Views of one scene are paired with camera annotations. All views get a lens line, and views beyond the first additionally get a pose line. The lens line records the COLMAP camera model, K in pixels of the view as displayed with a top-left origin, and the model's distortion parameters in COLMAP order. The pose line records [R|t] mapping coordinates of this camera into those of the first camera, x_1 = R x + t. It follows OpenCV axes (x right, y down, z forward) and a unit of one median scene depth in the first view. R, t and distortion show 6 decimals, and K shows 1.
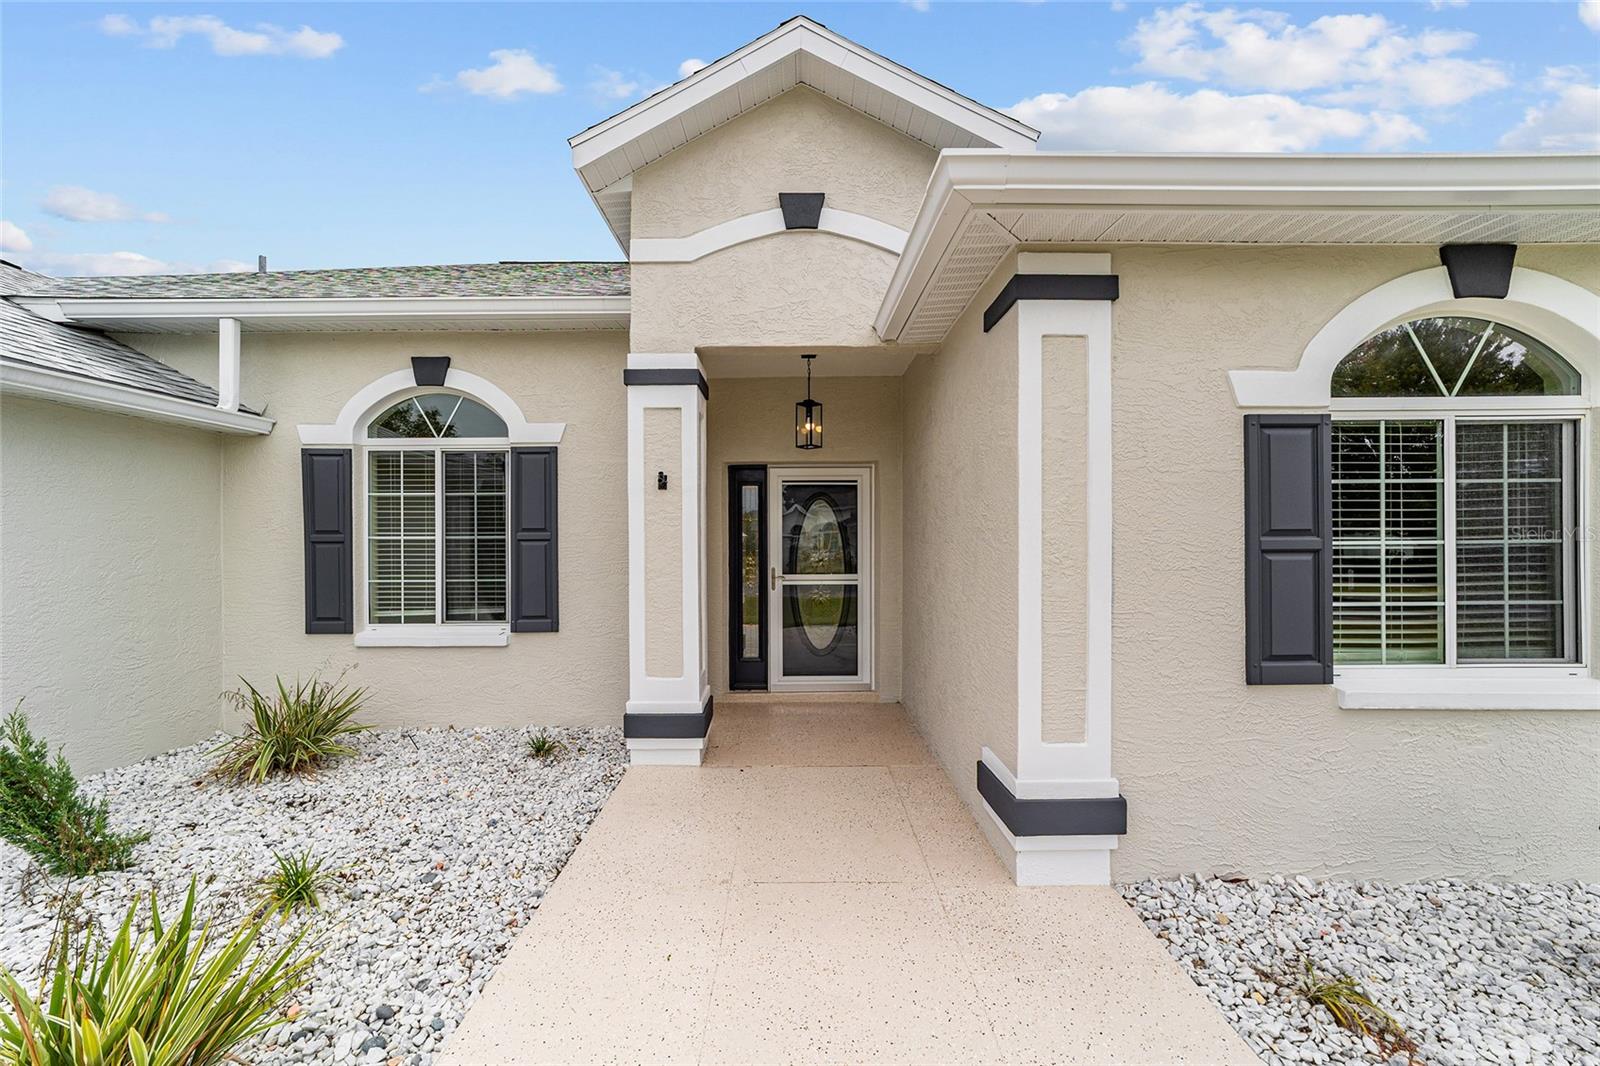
lens RADIAL K [[620.7, 0, 791.9], [0, 620.7, 533.7], [0, 0, 1]] dist [-0.014745, 0.005707]
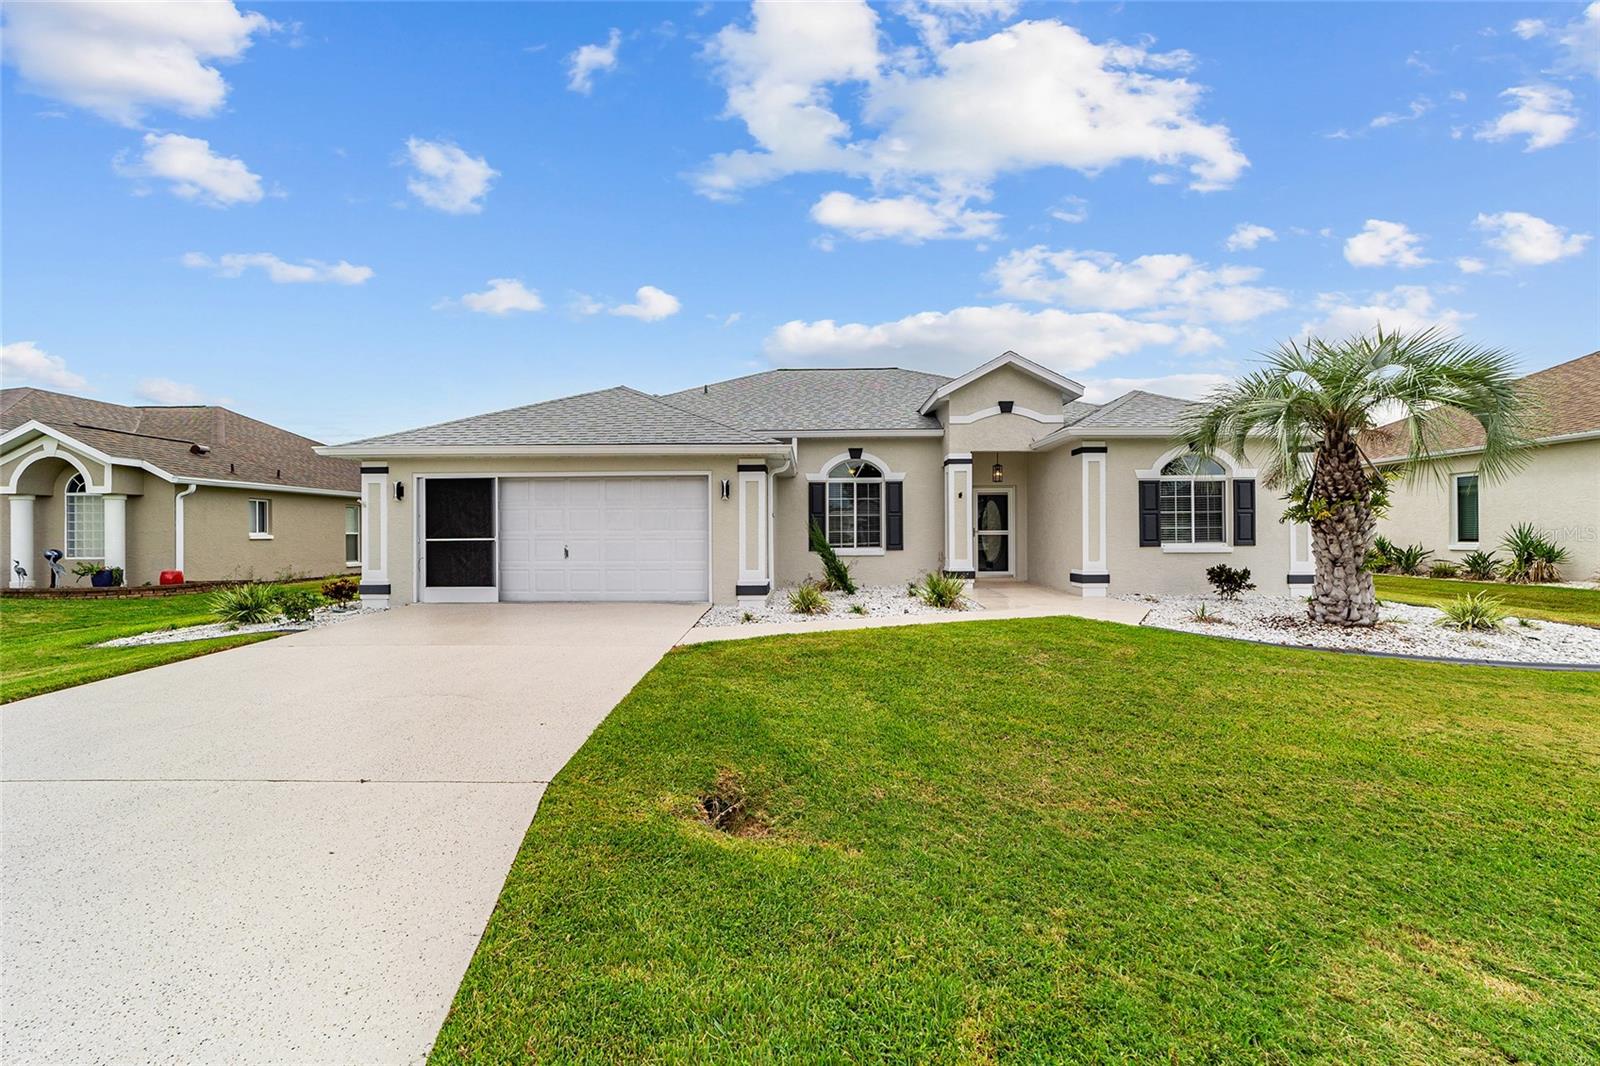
lens RADIAL K [[620.7, 0, 791.9], [0, 620.7, 533.7], [0, 0, 1]] dist [-0.014745, 0.005707]
pose [[0.999783, -0.001230, -0.020789, -0.856086], [0.001321, 0.999989, 0.004389, 0.079029], [0.020783, -0.004415, 0.999774, -1.818917]]
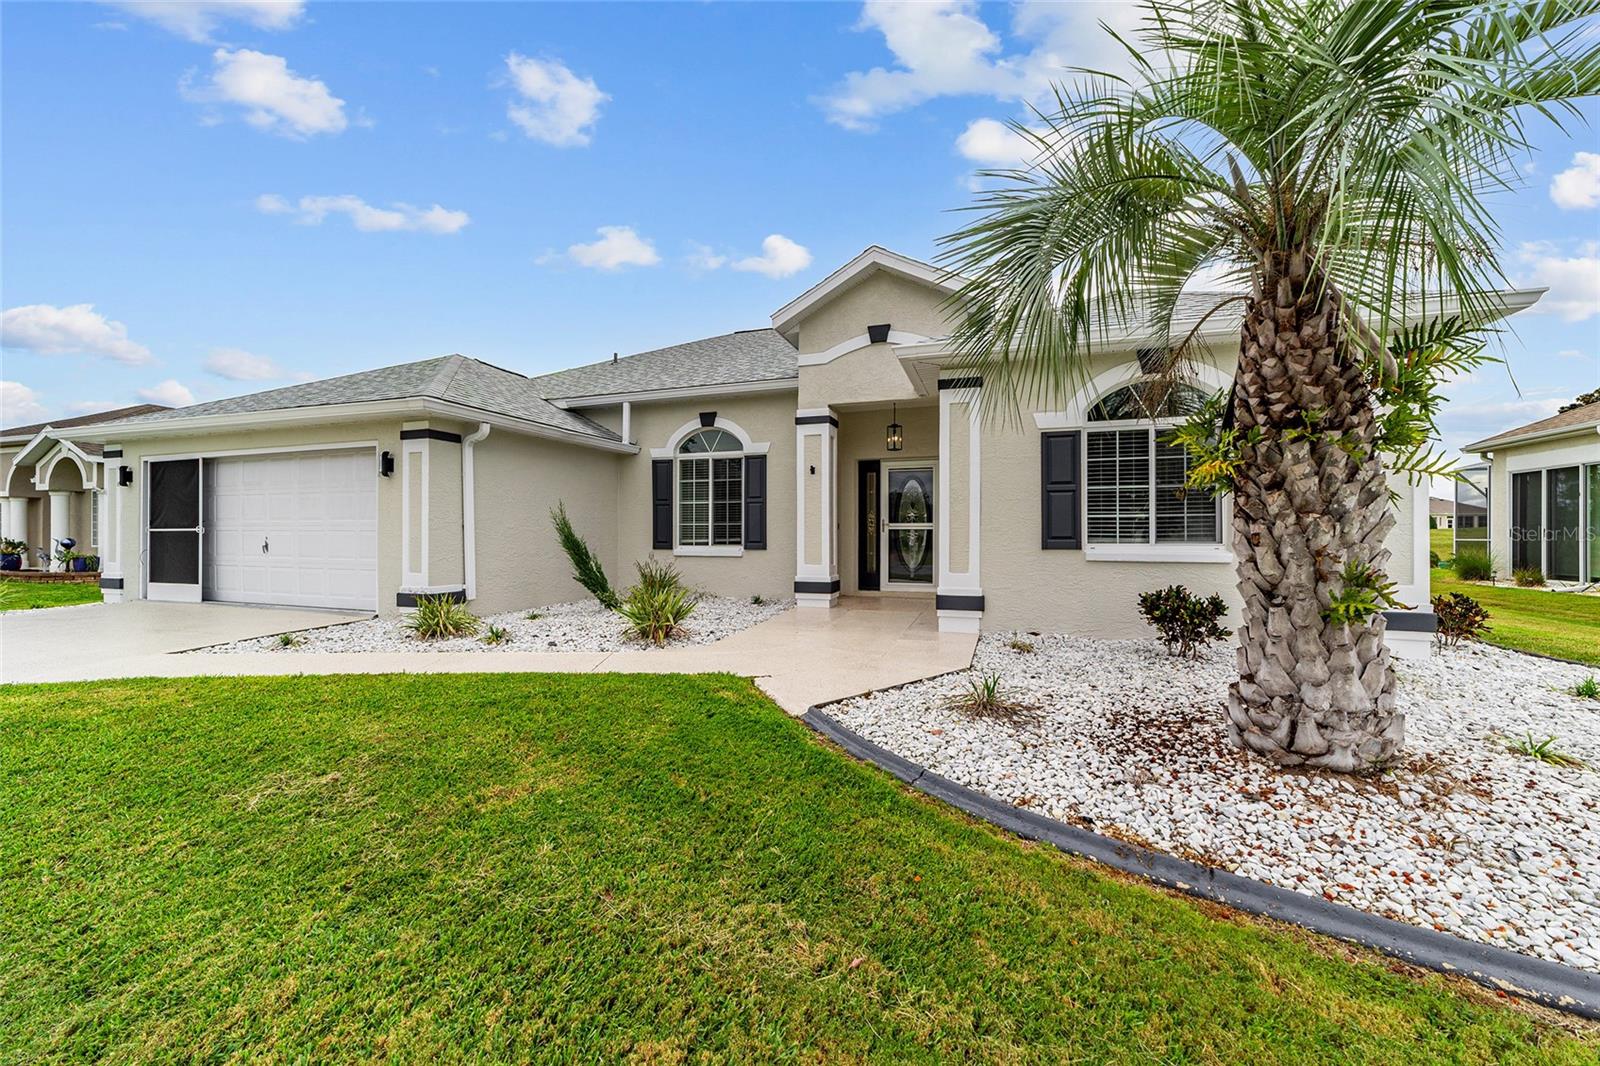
lens RADIAL K [[617.7, 0, 791.9], [0, 617.7, 532.6], [0, 0, 1]] dist [-0.015234, 0.008405]
pose [[0.944593, 0.004932, -0.328206, 0.356154], [-0.003433, 0.999981, 0.005146, 0.100450], [0.328225, -0.003734, 0.944592, -0.860101]]
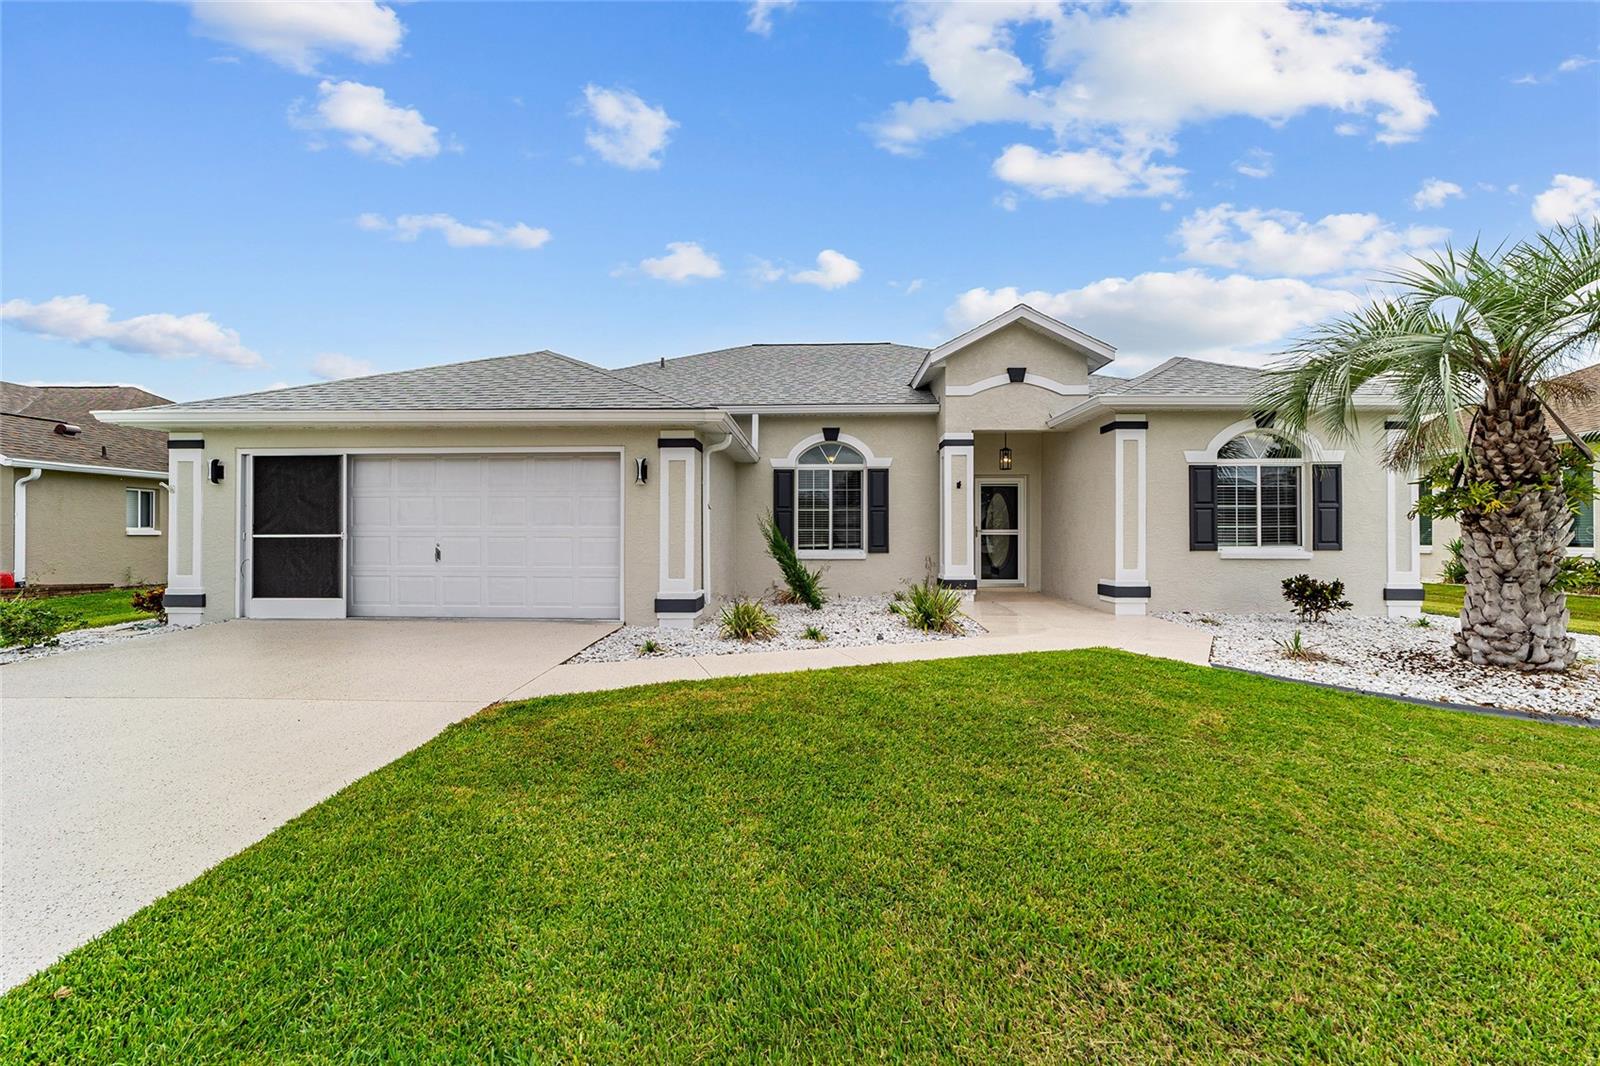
lens RADIAL K [[617.7, 0, 791.9], [0, 617.7, 532.6], [0, 0, 1]] dist [-0.015234, 0.008405]
pose [[0.999459, 0.004684, -0.032550, -0.691607], [-0.004651, 0.999989, 0.001086, 0.090946], [0.032555, -0.000934, 0.999470, -1.280193]]
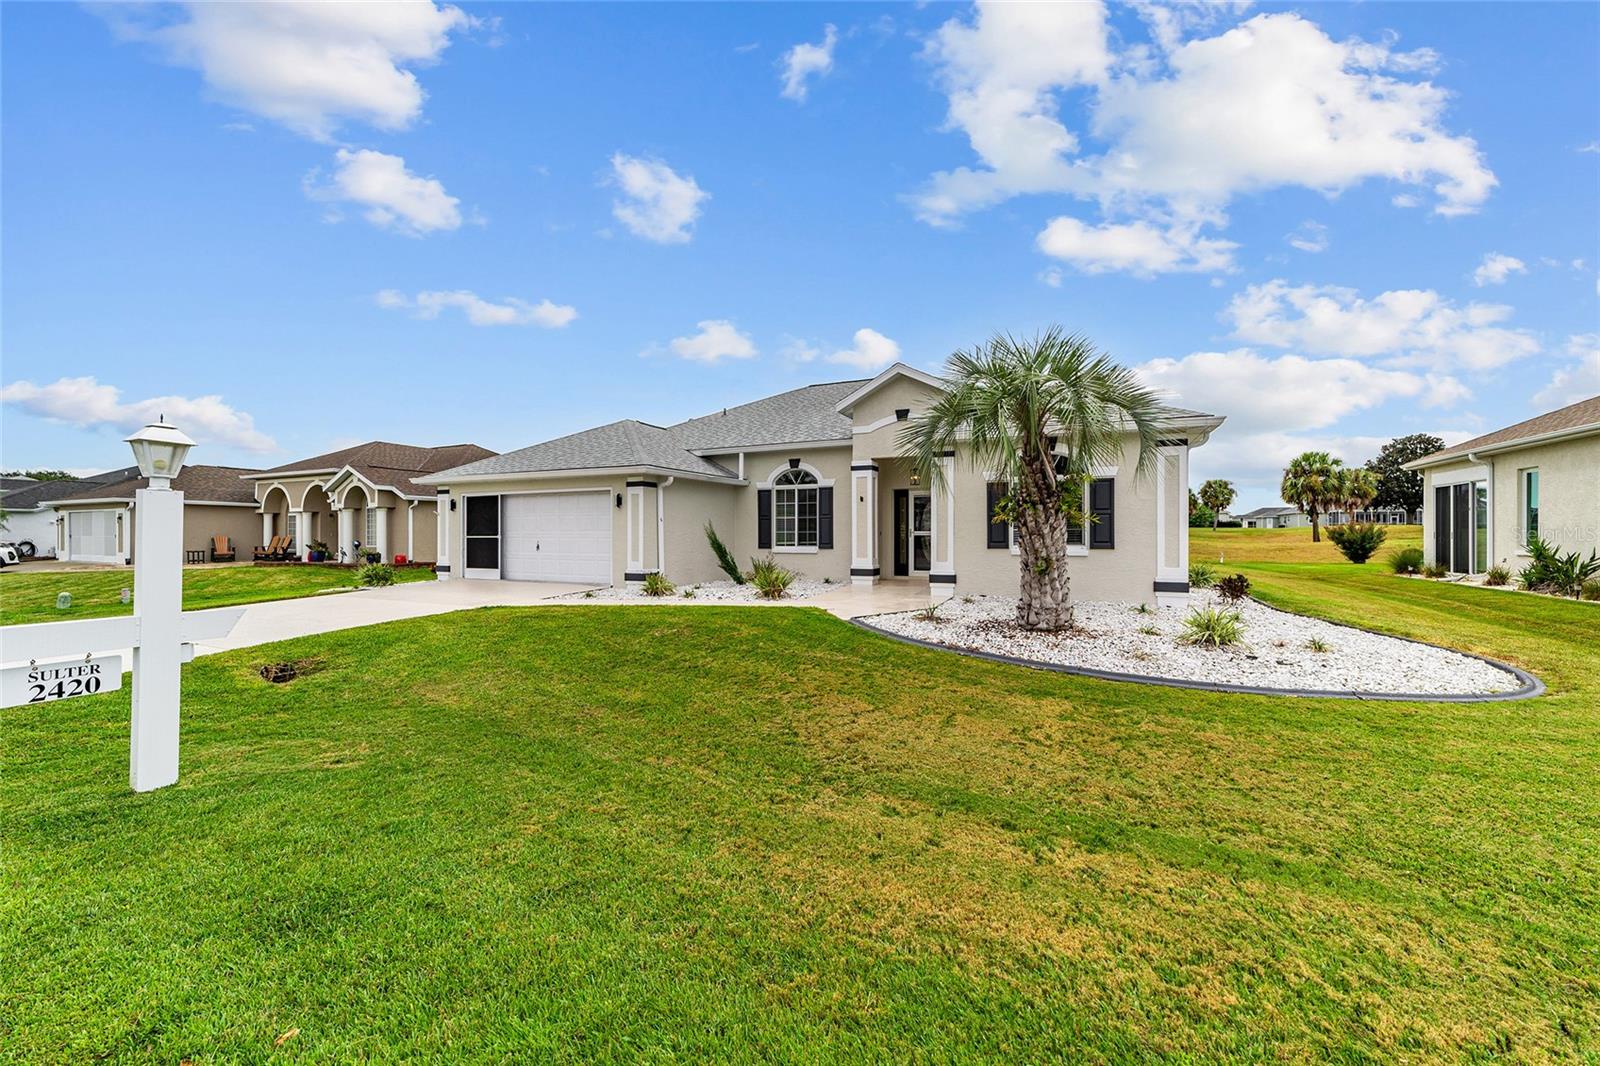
lens RADIAL K [[620.7, 0, 791.9], [0, 620.7, 533.7], [0, 0, 1]] dist [-0.014745, 0.005707]
pose [[0.902559, 0.003448, -0.430552, 0.779771], [0.000028, 0.999967, 0.008065, 0.065123], [0.430565, -0.007291, 0.902530, -1.906538]]
